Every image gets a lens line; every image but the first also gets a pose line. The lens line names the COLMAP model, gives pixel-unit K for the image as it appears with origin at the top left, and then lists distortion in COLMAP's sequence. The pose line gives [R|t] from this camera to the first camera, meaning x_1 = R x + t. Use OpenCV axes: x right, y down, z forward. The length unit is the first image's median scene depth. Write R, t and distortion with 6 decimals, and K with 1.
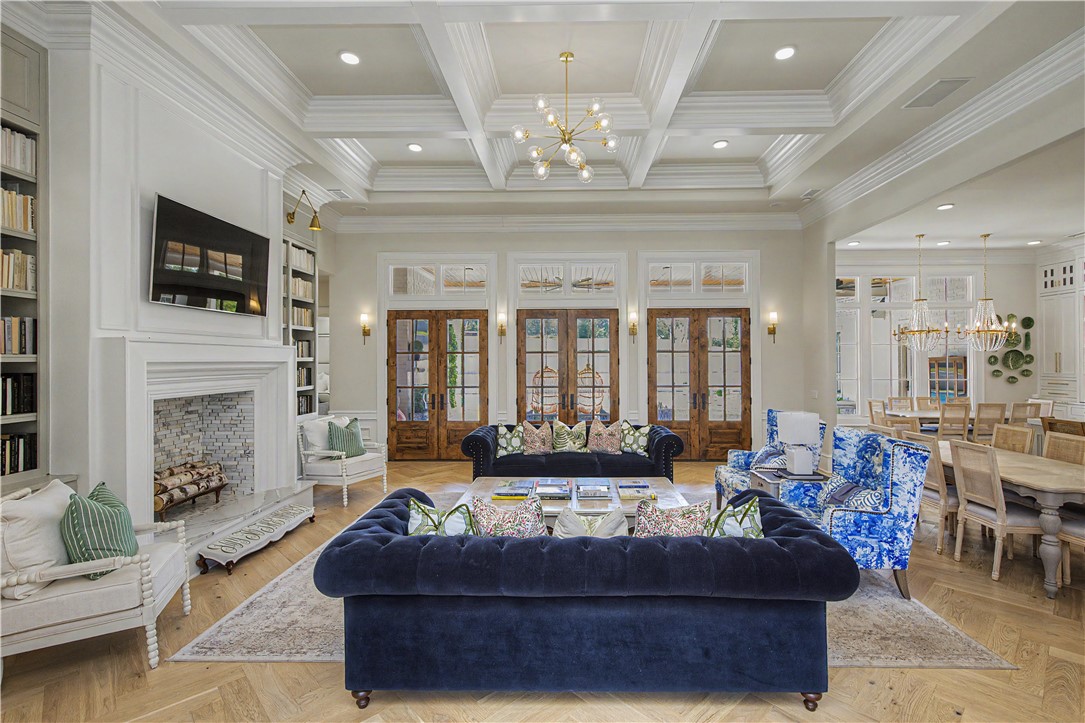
lens RADIAL K [[496.0, 0, 546.9], [0, 496.0, 360.6], [0, 0, 1]] dist [0.005783, 0.000137]
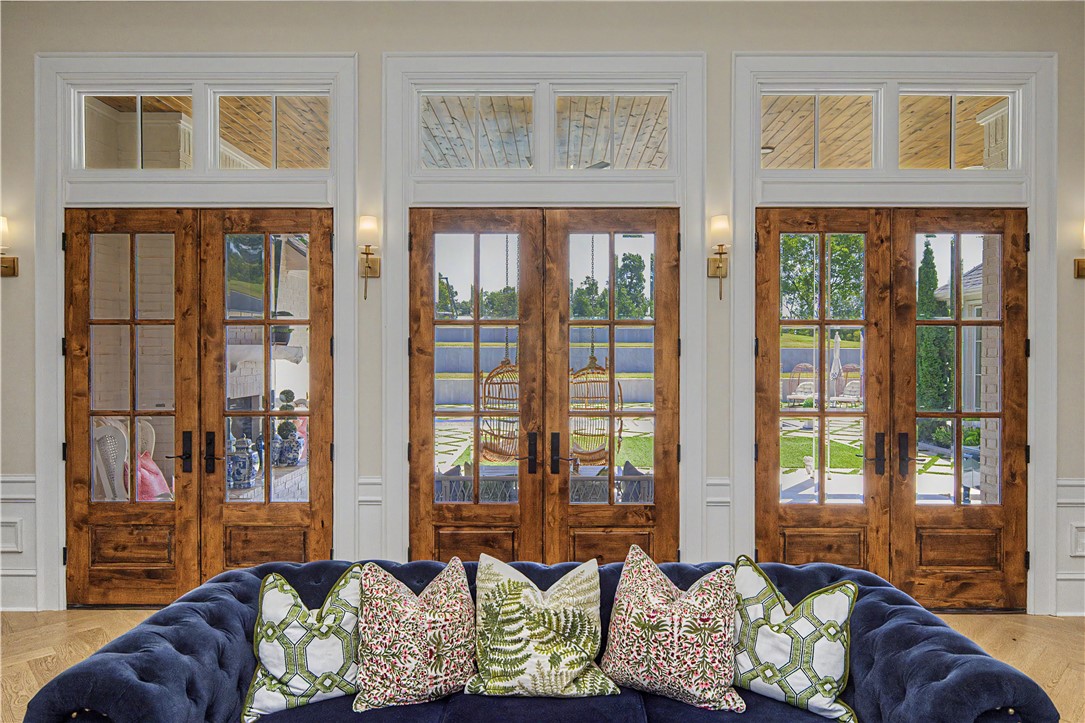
lens RADIAL K [[718.7, 0, 543.0], [0, 718.7, 361.6], [0, 0, 1]] dist [0.004284, 0.000681]
pose [[0.999681, 0.004728, 0.024791, 0.028453], [-0.004986, 0.999934, 0.010346, 0.007283], [-0.024741, -0.010466, 0.999639, 0.460313]]
